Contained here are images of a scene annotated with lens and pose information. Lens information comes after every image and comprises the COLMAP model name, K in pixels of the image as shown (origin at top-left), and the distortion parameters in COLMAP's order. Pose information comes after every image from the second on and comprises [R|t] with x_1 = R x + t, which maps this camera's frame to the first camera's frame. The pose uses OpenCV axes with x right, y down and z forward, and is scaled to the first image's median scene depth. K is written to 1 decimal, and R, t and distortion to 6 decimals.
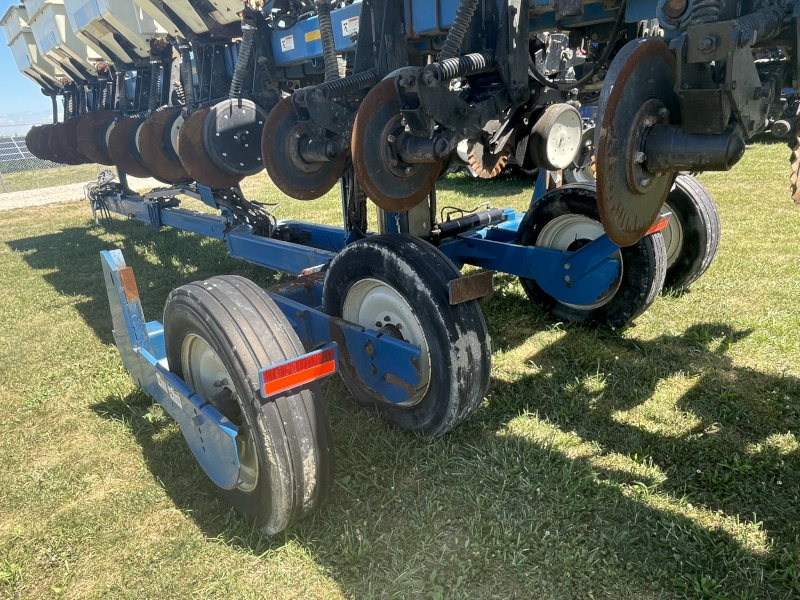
lens RADIAL K [[549.8, 0, 400.0], [0, 549.8, 300.0], [0, 0, 1]] dist [-0.002542, 0.002973]
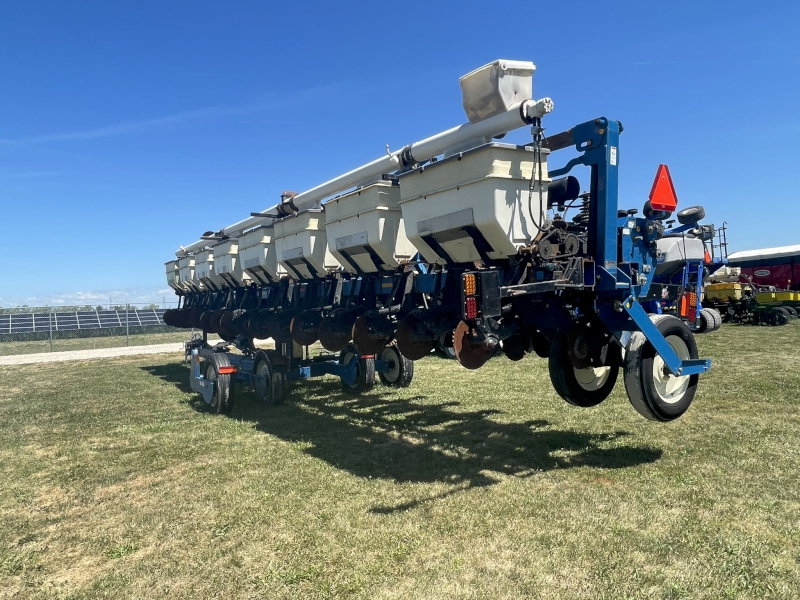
lens RADIAL K [[534.4, 0, 400.0], [0, 534.4, 300.0], [0, 0, 1]] dist [-0.002040, 0.000607]
pose [[0.991725, 0.042891, -0.121003, 0.433381], [-0.079674, 0.944687, -0.318149, 0.216890], [0.100664, 0.325157, 0.940287, -0.804364]]
